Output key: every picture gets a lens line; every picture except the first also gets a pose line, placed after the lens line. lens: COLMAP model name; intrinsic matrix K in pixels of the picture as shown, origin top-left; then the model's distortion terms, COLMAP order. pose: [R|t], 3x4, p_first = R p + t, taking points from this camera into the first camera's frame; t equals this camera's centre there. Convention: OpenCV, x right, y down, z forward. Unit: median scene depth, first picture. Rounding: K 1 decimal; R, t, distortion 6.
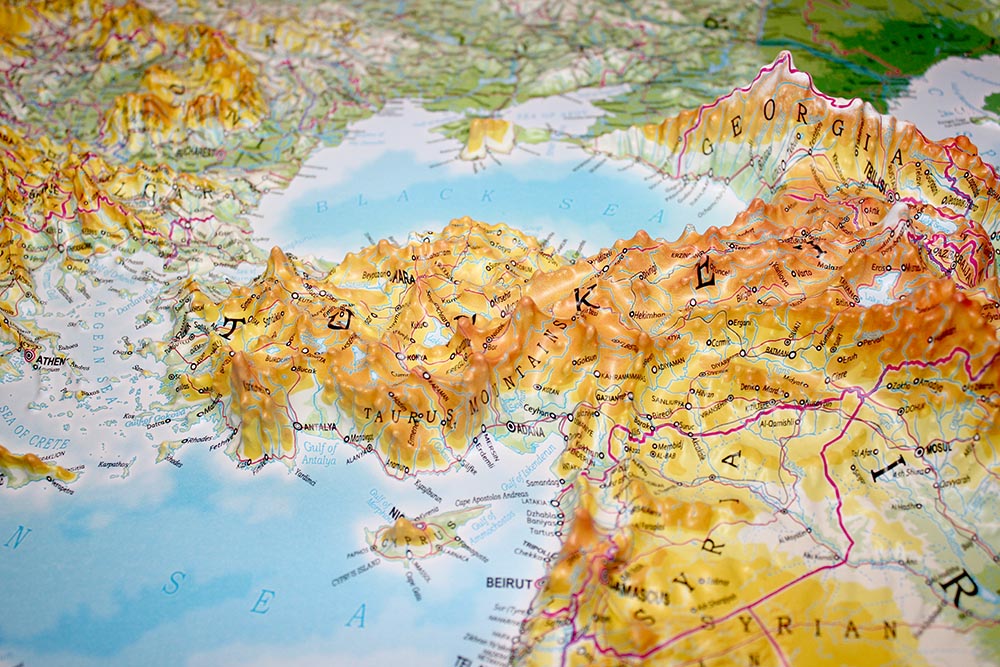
lens RADIAL K [[1089.6, 0, 500.8], [0, 1089.6, 334.4], [0, 0, 1]] dist [-0.079406, 0.000000]
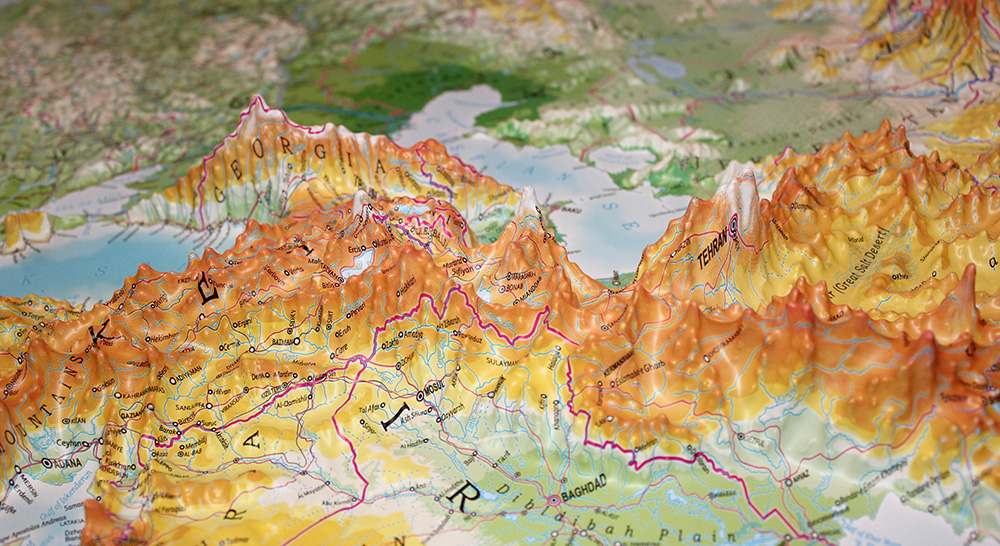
lens RADIAL K [[1091.7, 0, 499.4], [0, 1091.7, 272.4], [0, 0, 1]] dist [-0.078535, 0.000000]
pose [[0.946895, -0.196984, 0.254140, 0.167200], [0.242816, 0.956183, -0.163566, 0.156927], [-0.210784, 0.216589, 0.953236, -0.103231]]
